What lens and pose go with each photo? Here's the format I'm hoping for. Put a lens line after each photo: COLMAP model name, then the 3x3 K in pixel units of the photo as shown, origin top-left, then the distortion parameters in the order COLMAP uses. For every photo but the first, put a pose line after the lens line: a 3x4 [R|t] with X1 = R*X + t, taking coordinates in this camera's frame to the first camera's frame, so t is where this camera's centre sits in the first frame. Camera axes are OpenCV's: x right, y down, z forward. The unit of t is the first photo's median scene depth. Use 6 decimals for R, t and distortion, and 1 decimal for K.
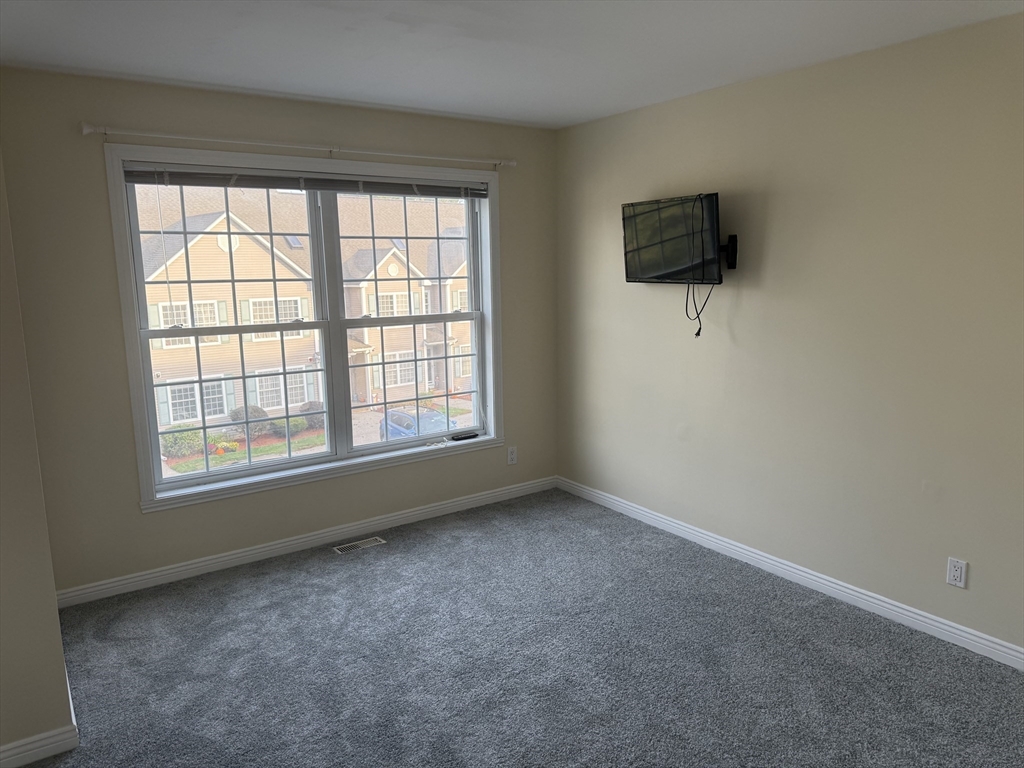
lens RADIAL K [[727.0, 0, 518.3], [0, 727.0, 386.0], [0, 0, 1]] dist [0.057437, -0.062608]
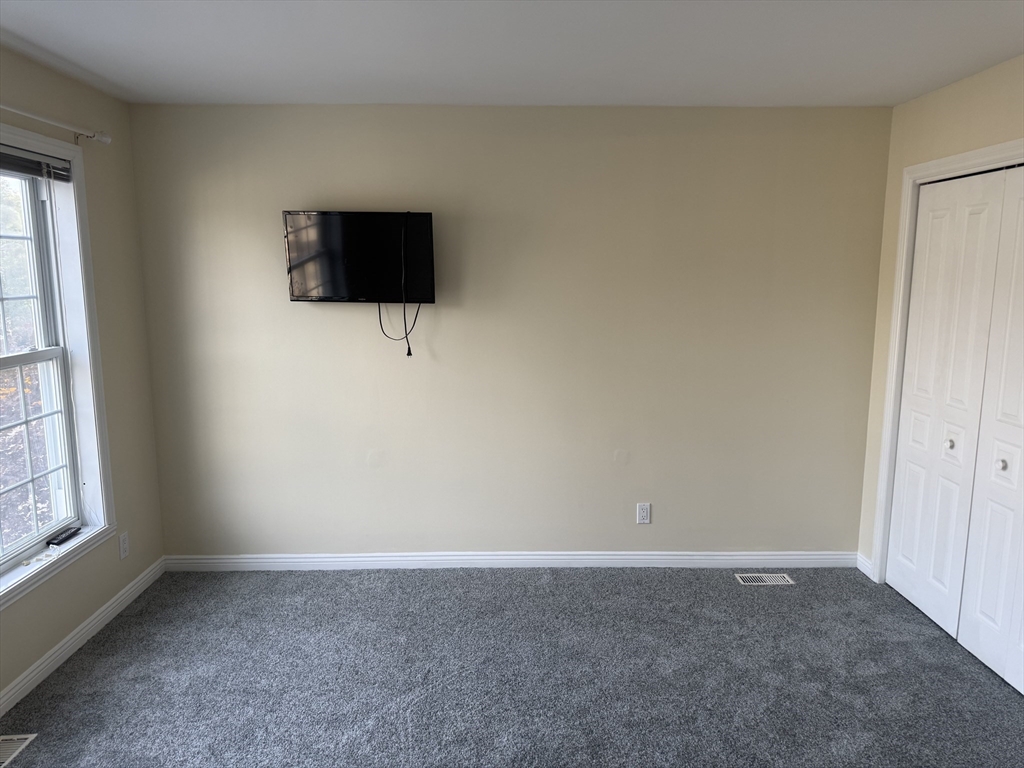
lens RADIAL K [[727.0, 0, 512.4], [0, 727.0, 374.8], [0, 0, 1]] dist [0.057437, -0.062608]
pose [[0.547305, -0.099830, 0.830958, -0.430683], [0.126578, 0.991313, 0.035724, -0.052967], [-0.827306, 0.085629, 0.555187, 0.302552]]
